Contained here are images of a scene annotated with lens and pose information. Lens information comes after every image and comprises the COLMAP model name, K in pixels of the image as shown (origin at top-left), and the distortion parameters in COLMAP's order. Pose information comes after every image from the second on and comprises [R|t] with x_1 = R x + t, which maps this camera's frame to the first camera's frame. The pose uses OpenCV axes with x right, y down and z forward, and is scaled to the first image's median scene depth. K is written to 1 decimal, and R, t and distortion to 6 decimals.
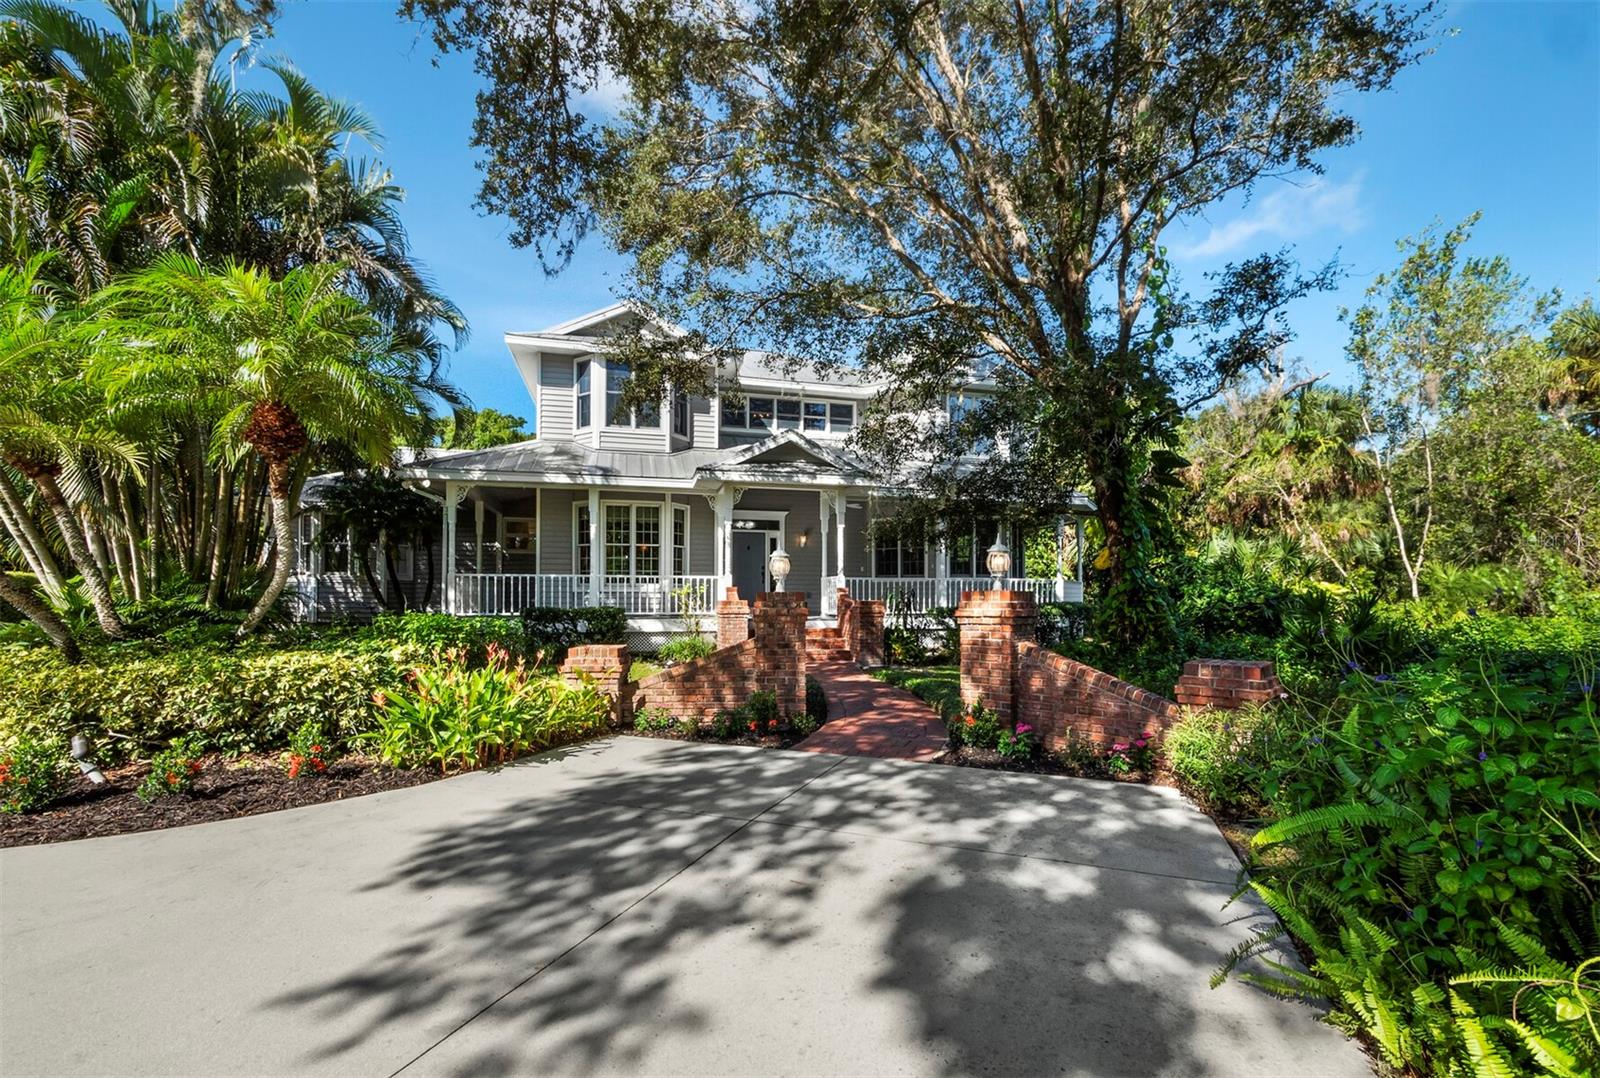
lens RADIAL K [[698.1, 0, 794.6], [0, 698.1, 595.6], [0, 0, 1]] dist [0.002069, 0.000096]
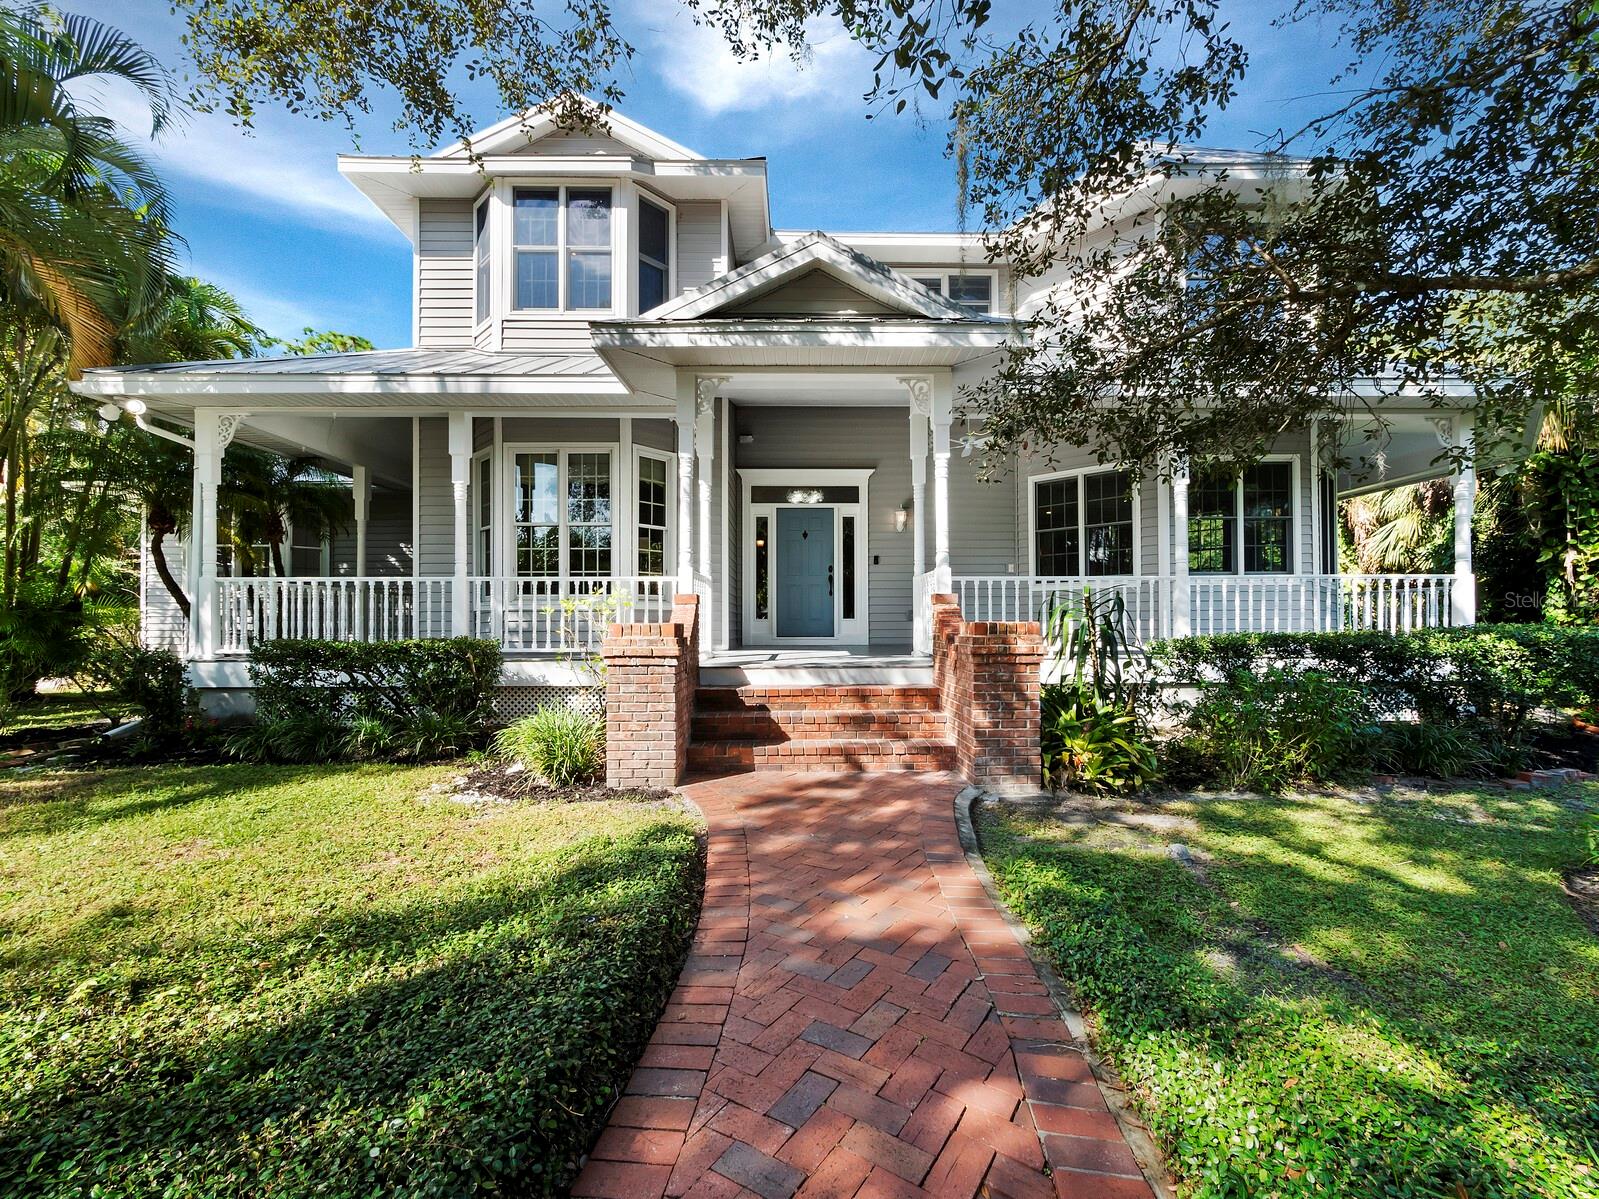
lens RADIAL K [[682.1, 0, 803.6], [0, 682.1, 618.7], [0, 0, 1]] dist [-0.000492, 0.001381]
pose [[0.972140, -0.006093, -0.234323, 0.081598], [0.004462, 0.999962, -0.007490, 0.007041], [0.234359, 0.006235, 0.972130, 0.558239]]
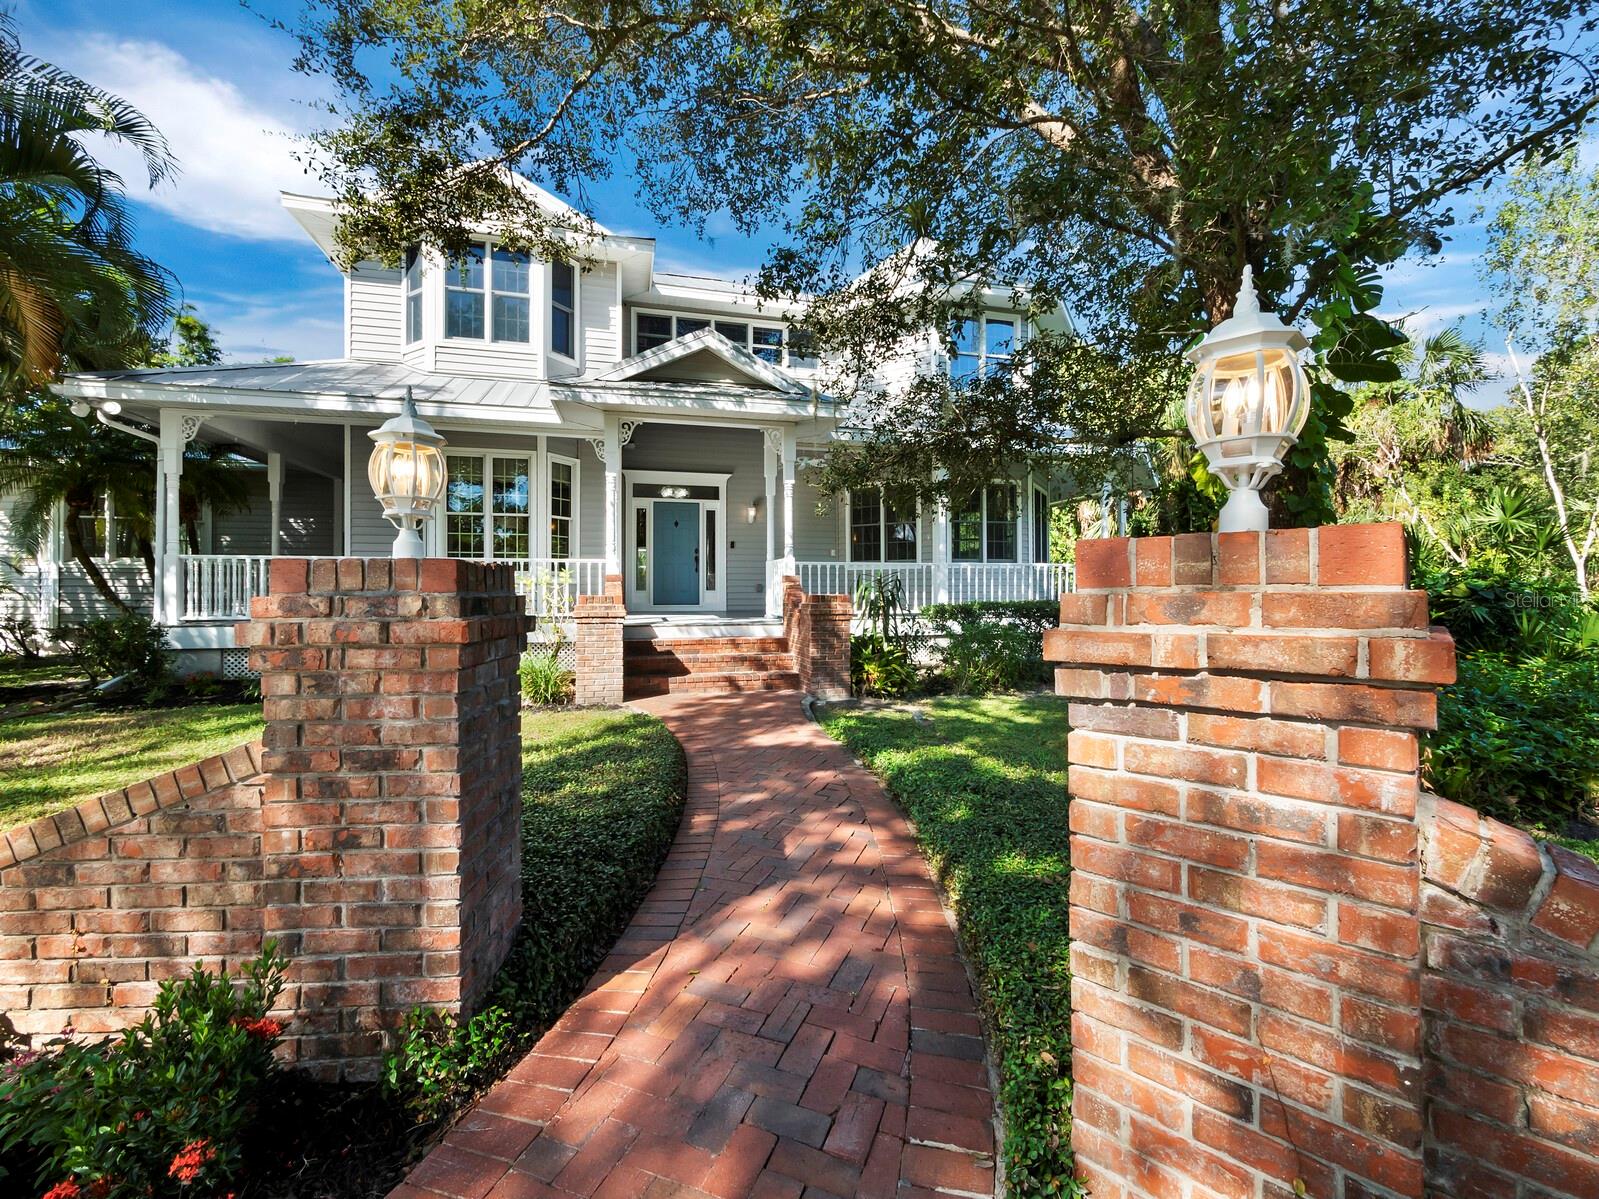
lens RADIAL K [[682.1, 0, 797.6], [0, 682.1, 587.8], [0, 0, 1]] dist [-0.000492, 0.001381]
pose [[0.999969, -0.002624, 0.007491, 0.069230], [0.002663, 0.999983, -0.005254, 0.003916], [-0.007477, 0.005274, 0.999958, 0.355212]]
